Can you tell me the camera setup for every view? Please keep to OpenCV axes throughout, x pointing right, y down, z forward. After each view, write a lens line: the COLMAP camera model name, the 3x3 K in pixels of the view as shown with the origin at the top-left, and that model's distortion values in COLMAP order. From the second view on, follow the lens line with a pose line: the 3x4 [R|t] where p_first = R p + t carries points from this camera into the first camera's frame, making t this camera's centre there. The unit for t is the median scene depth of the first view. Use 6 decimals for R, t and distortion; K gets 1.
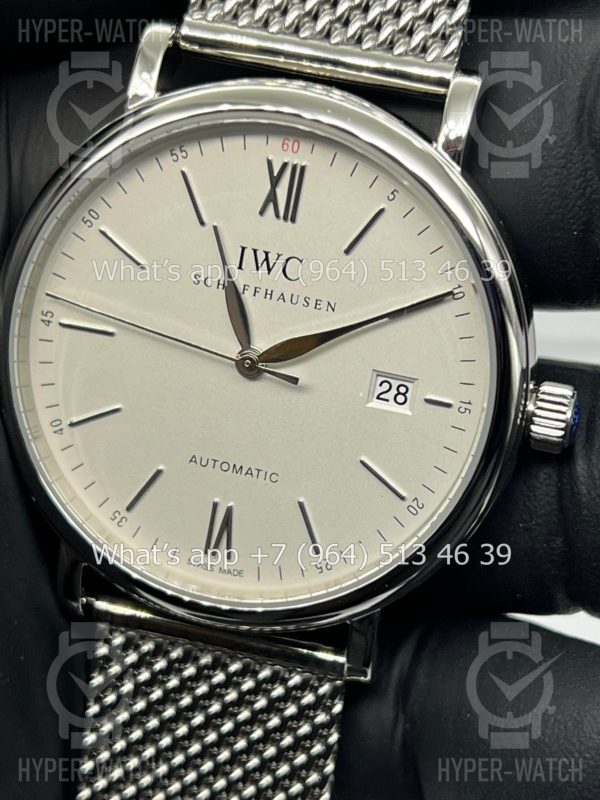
lens RADIAL K [[1848.4, 0, 300.0], [0, 1848.4, 400.0], [0, 0, 1]] dist [0.270242, -0.771774]
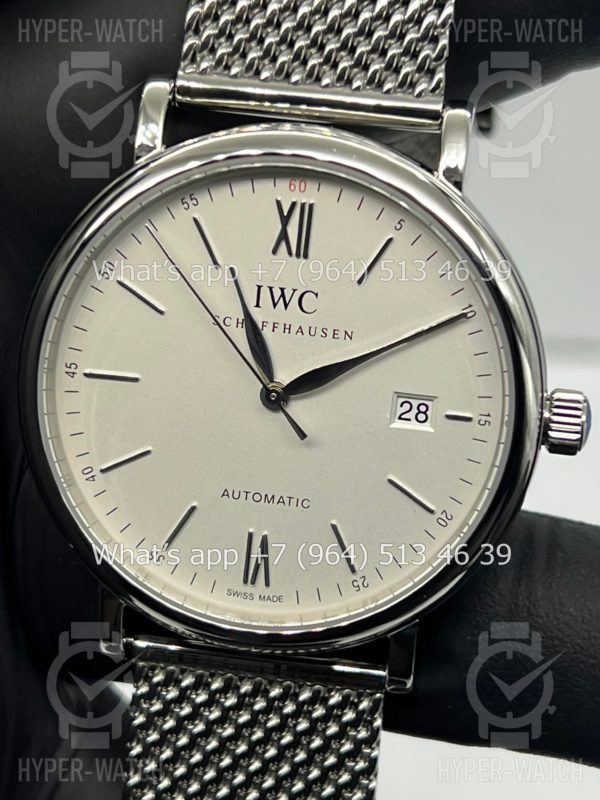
lens RADIAL K [[1848.4, 0, 300.0], [0, 1848.4, 400.0], [0, 0, 1]] dist [0.270242, -0.771774]
pose [[0.992807, -0.088381, 0.080768, -0.097612], [0.089523, 0.995928, -0.010630, -0.005370], [-0.079500, 0.017784, 0.996676, -0.038463]]
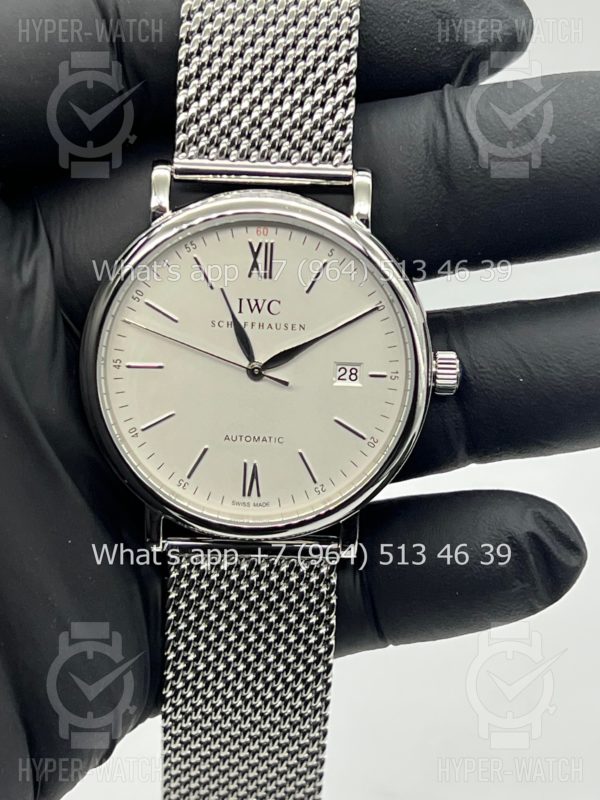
lens RADIAL K [[1848.4, 0, 300.0], [0, 1848.4, 400.0], [0, 0, 1]] dist [0.270242, -0.771774]
pose [[0.968139, -0.169996, 0.183873, -0.285178], [0.165287, 0.985403, 0.040755, -0.053688], [-0.188117, -0.009065, 0.982105, -0.551238]]
